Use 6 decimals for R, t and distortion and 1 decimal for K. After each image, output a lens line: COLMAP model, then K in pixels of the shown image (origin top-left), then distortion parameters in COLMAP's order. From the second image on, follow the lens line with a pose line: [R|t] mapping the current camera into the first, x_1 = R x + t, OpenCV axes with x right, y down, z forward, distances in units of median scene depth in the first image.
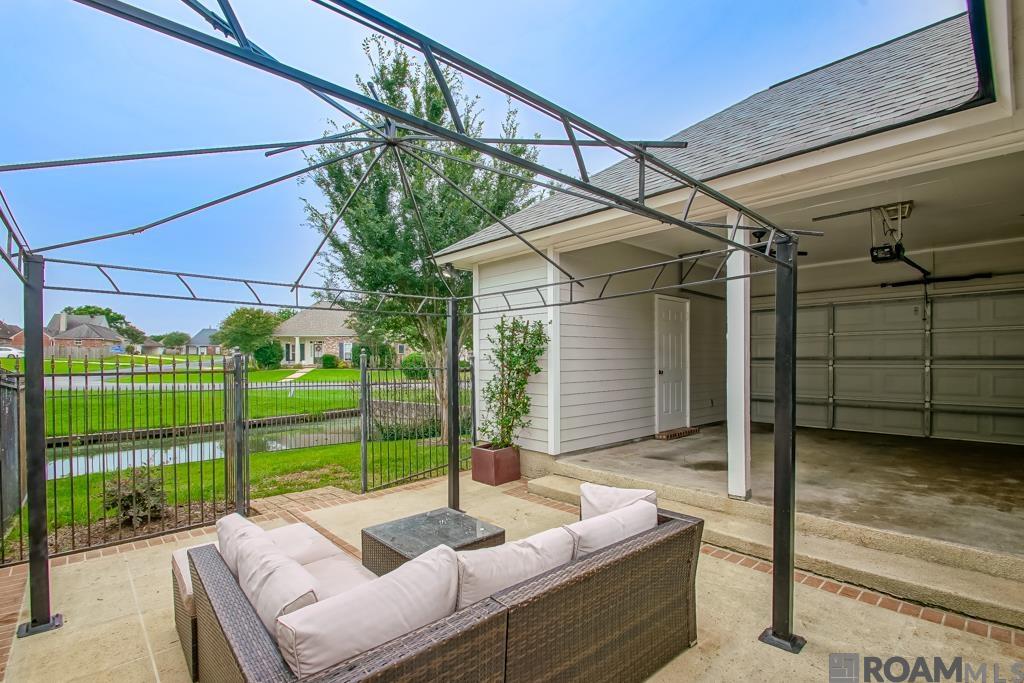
lens RADIAL K [[470.8, 0, 495.4], [0, 470.8, 355.0], [0, 0, 1]] dist [0.019780, -0.016382]
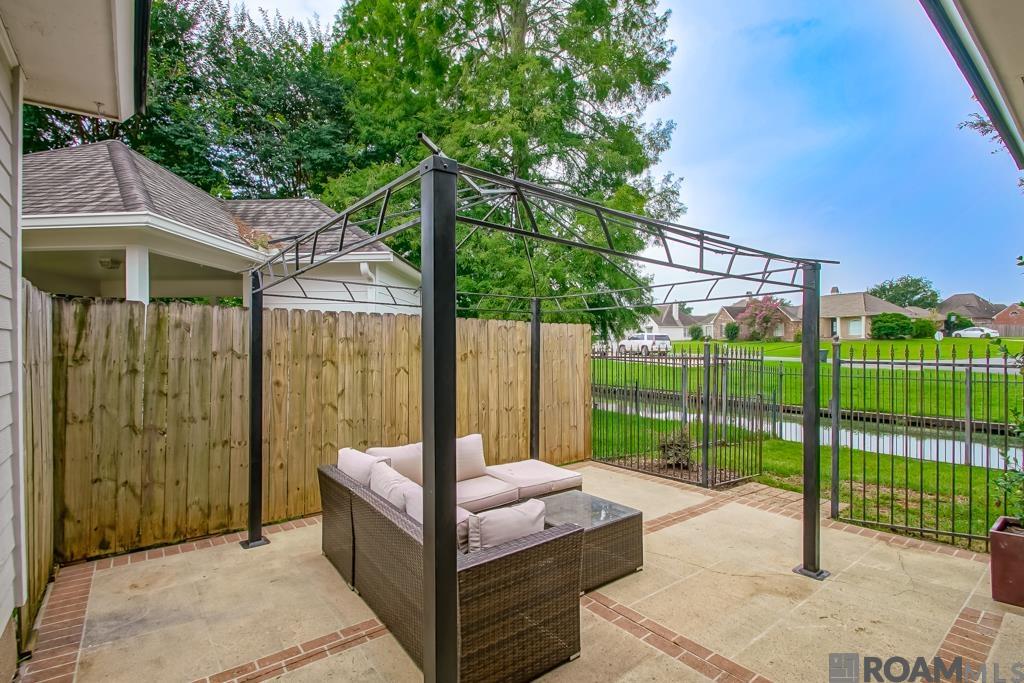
lens RADIAL K [[481.0, 0, 512.0], [0, 481.0, 341.5], [0, 0, 1]] dist [-0.003473, -0.000523]
pose [[-0.057180, -0.000116, -0.998364, 0.529997], [0.016234, 0.999868, -0.001046, -0.011920], [0.998232, -0.016267, -0.057170, 0.491666]]
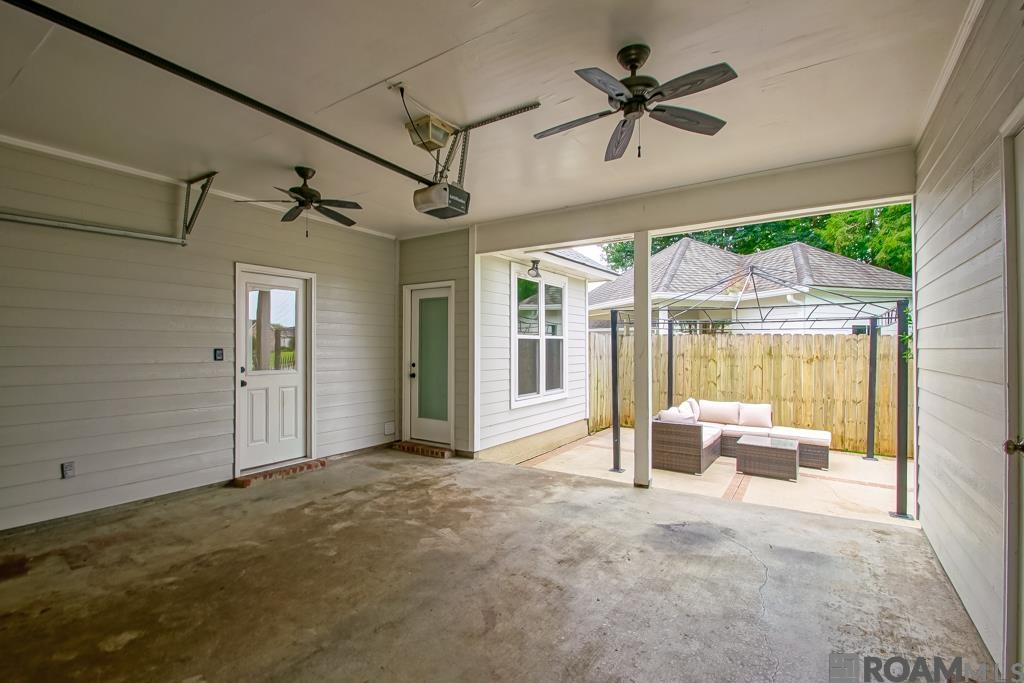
lens RADIAL K [[470.8, 0, 495.4], [0, 470.8, 355.0], [0, 0, 1]] dist [0.019780, -0.016382]
pose [[-0.968509, 0.010366, -0.248764, 0.811730], [0.008336, 0.999923, 0.009212, -0.020531], [0.248841, 0.006848, -0.968520, 1.431556]]
